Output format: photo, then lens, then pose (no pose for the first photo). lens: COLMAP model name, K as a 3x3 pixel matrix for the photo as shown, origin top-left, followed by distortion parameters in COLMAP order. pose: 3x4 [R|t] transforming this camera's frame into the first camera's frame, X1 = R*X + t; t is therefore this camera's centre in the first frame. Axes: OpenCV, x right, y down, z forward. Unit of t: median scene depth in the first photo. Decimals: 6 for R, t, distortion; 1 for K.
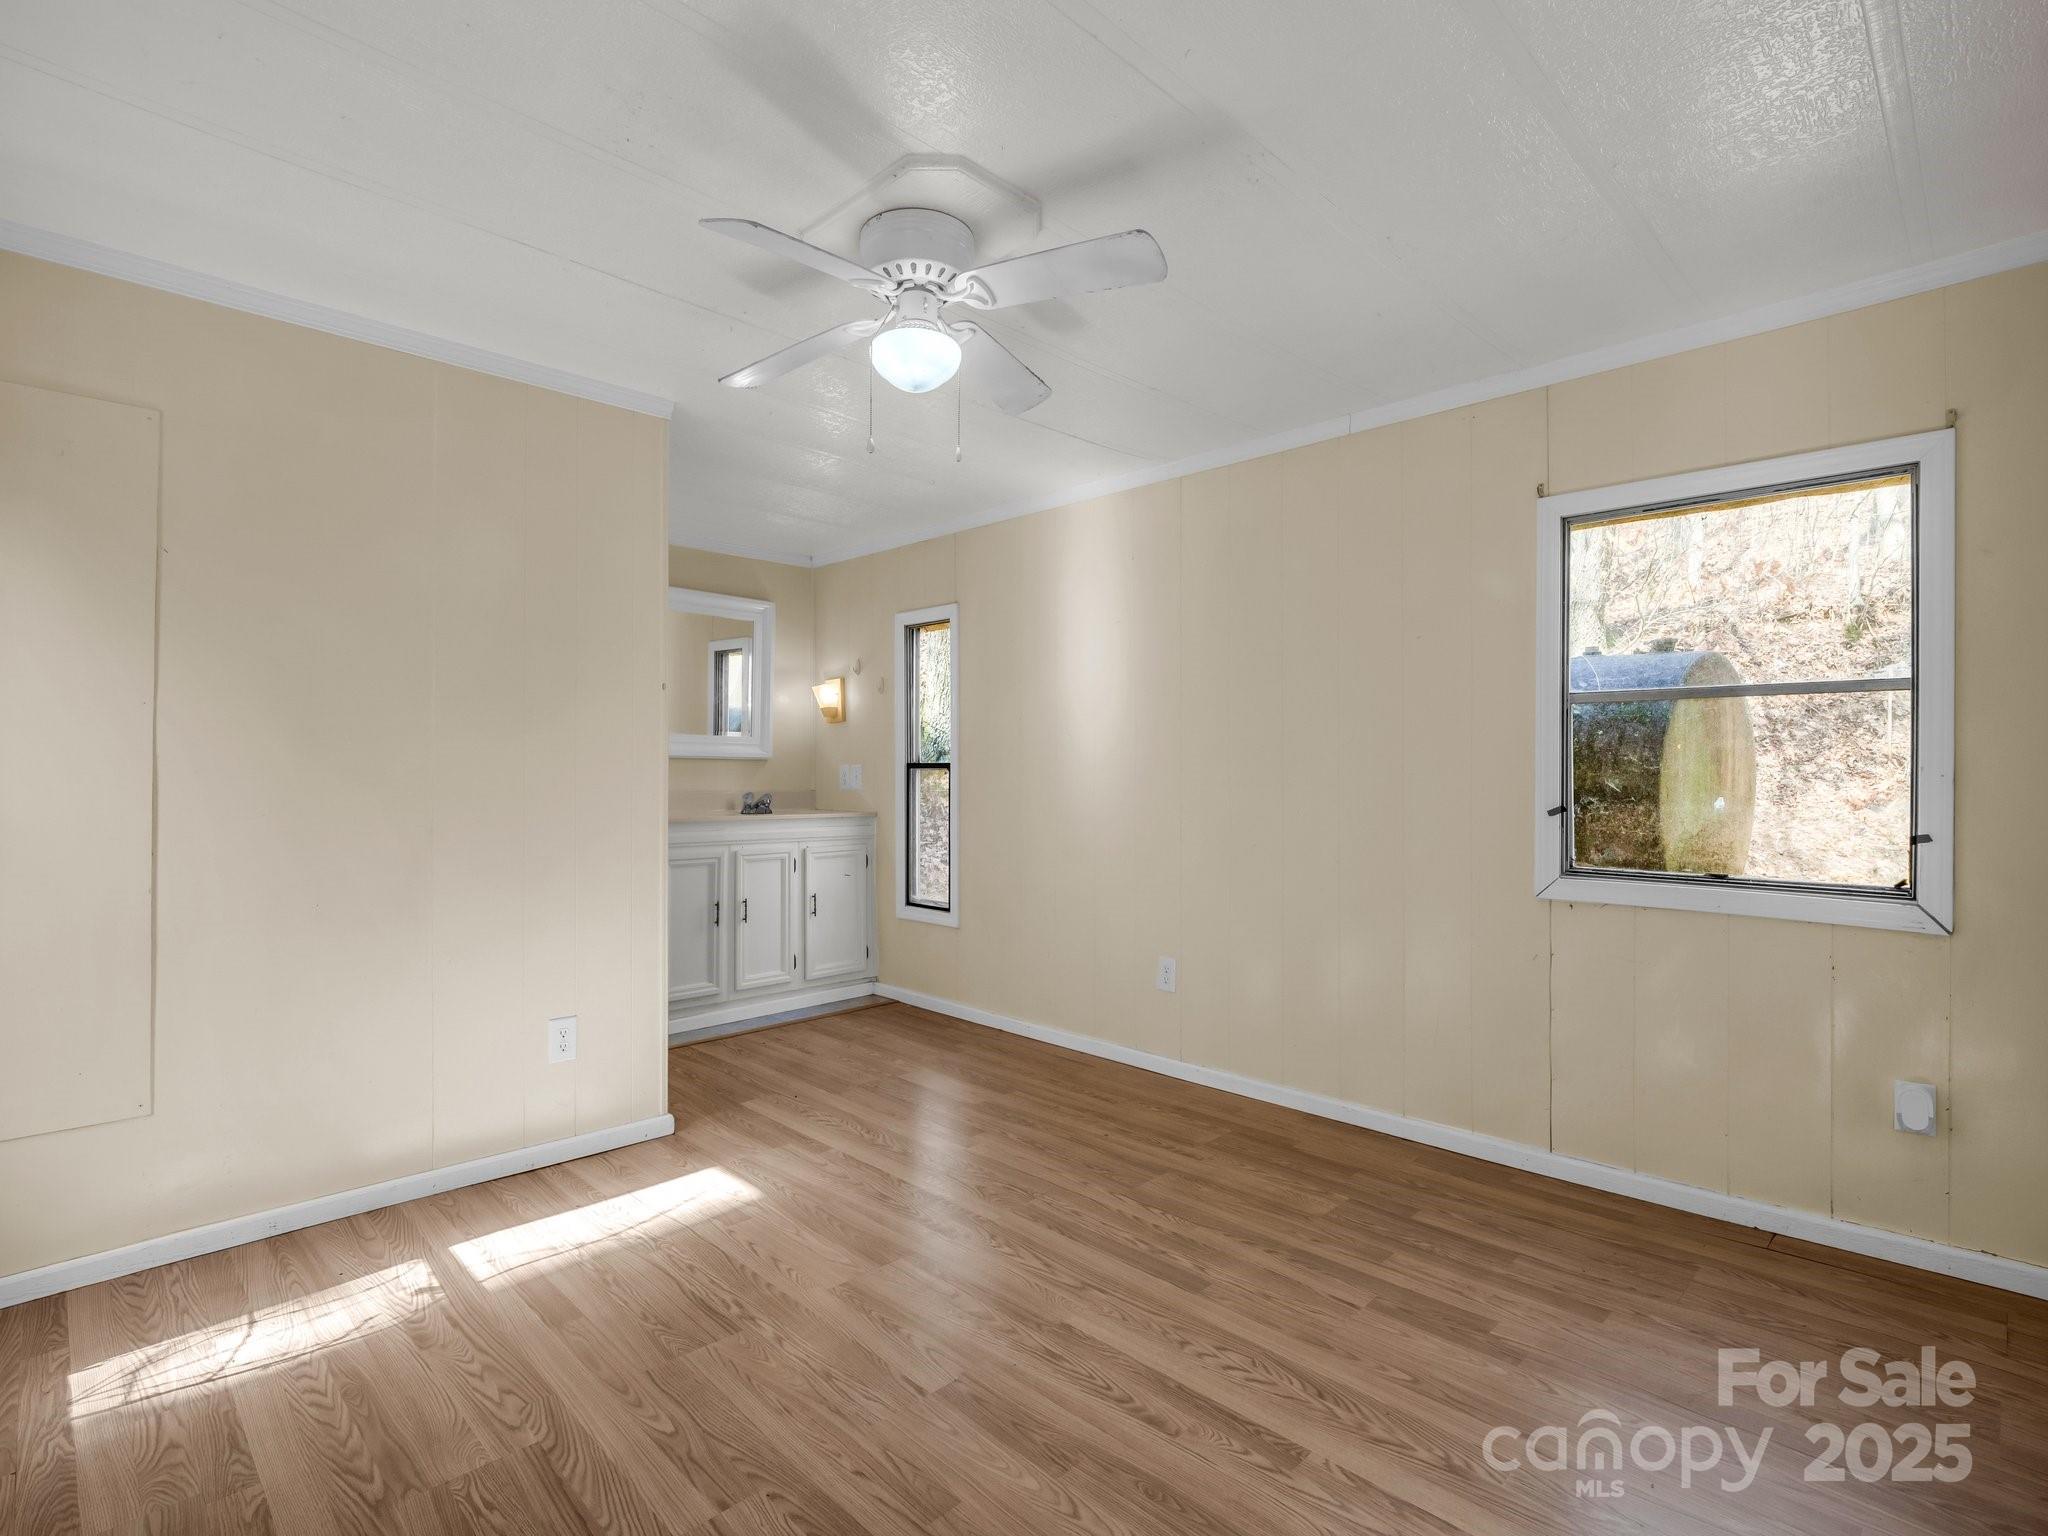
lens RADIAL K [[1012.8, 0, 1020.2], [0, 1012.8, 779.2], [0, 0, 1]] dist [-0.015710, -0.000020]
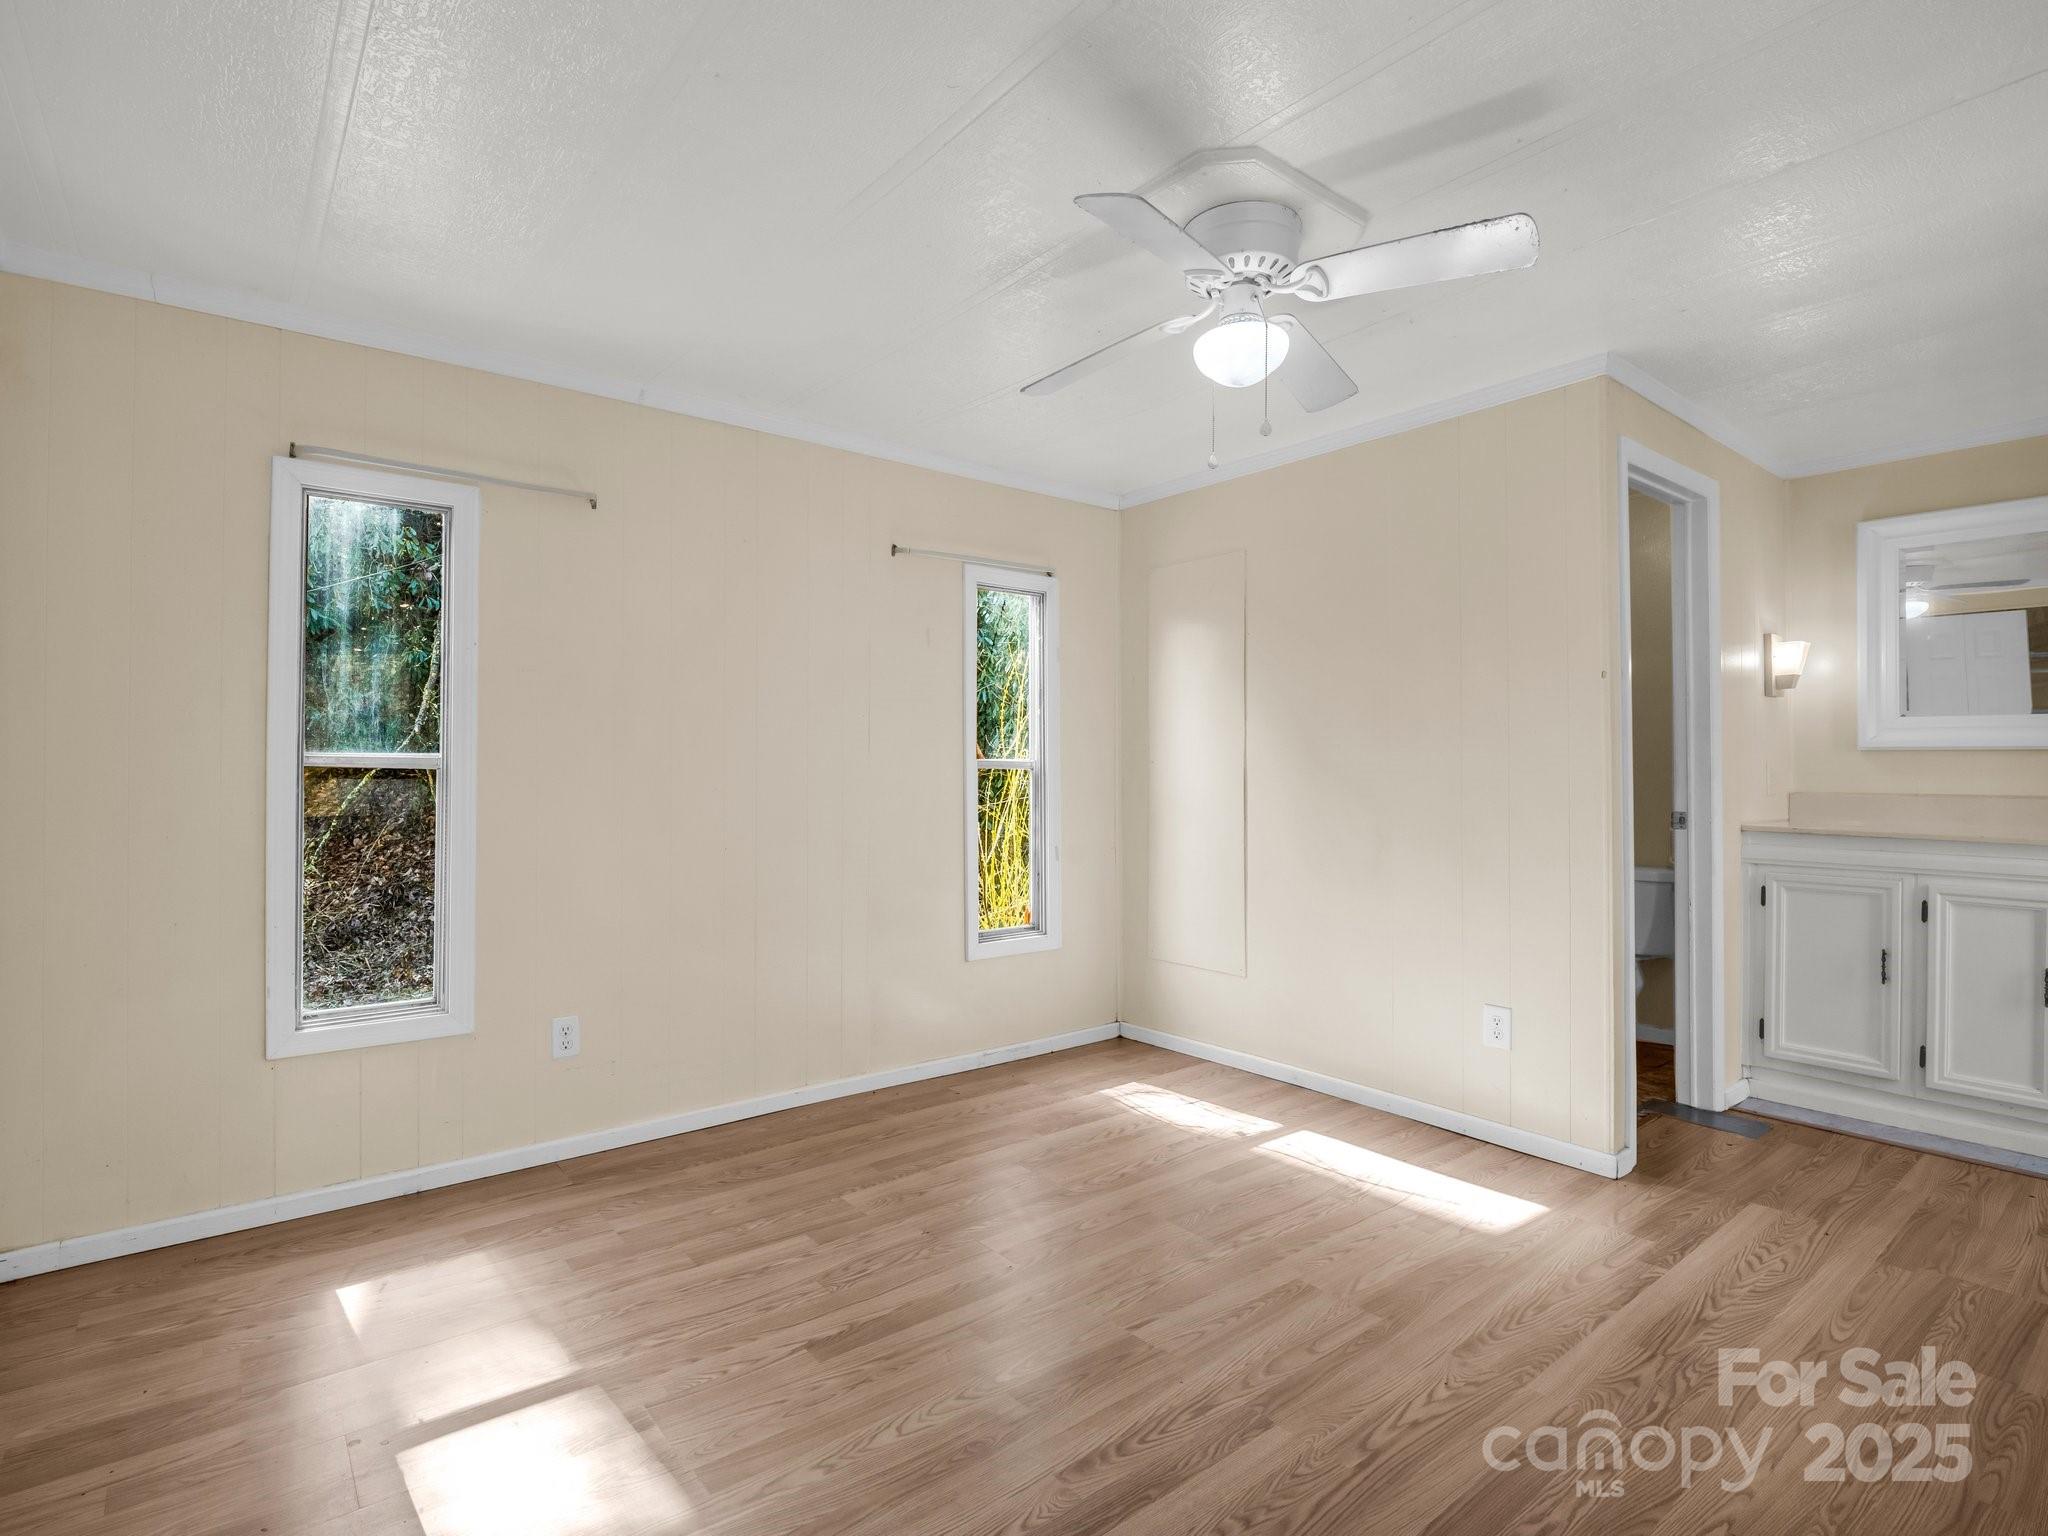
lens RADIAL K [[1014.4, 0, 1018.6], [0, 1014.4, 756.7], [0, 0, 1]] dist [-0.012679, 0.000237]
pose [[-0.116544, -0.012365, -0.993109, 0.866530], [-0.007950, 0.999902, -0.011516, -0.007115], [0.993154, 0.006553, -0.116631, 0.839606]]
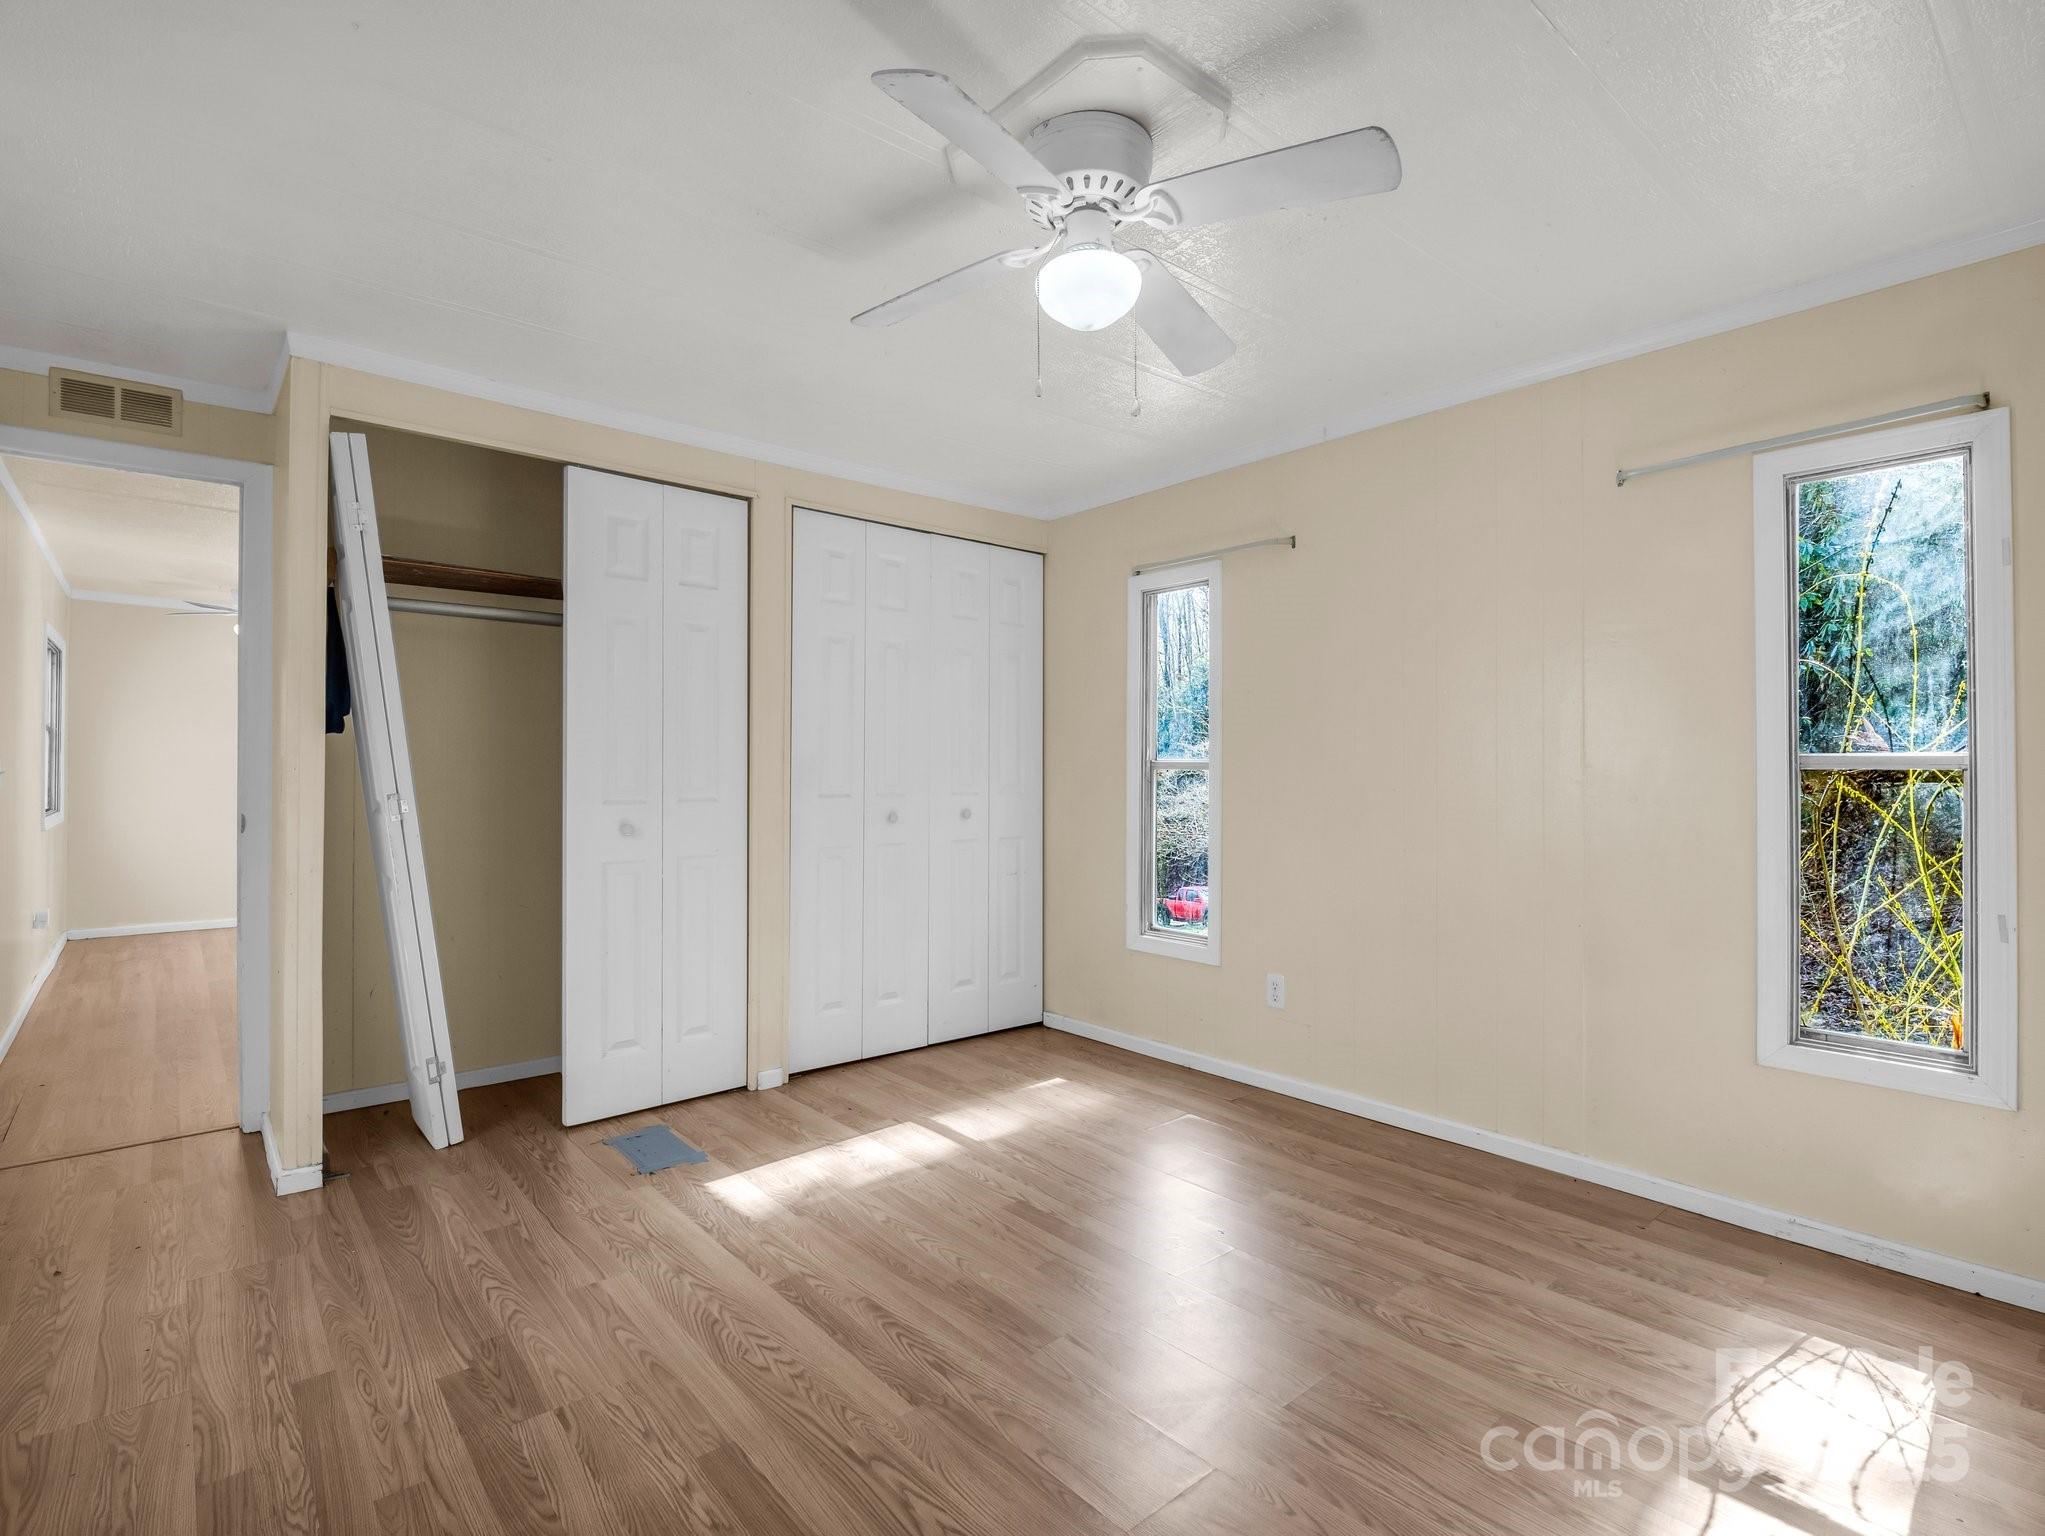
lens RADIAL K [[1027.3, 0, 981.3], [0, 1027.3, 760.4], [0, 0, 1]] dist [-0.001615, -0.007858]
pose [[-0.994001, -0.001176, 0.109362, -0.102594], [-0.001652, 0.999990, -0.004262, -0.009408], [-0.109356, -0.004417, -0.993993, 1.775834]]
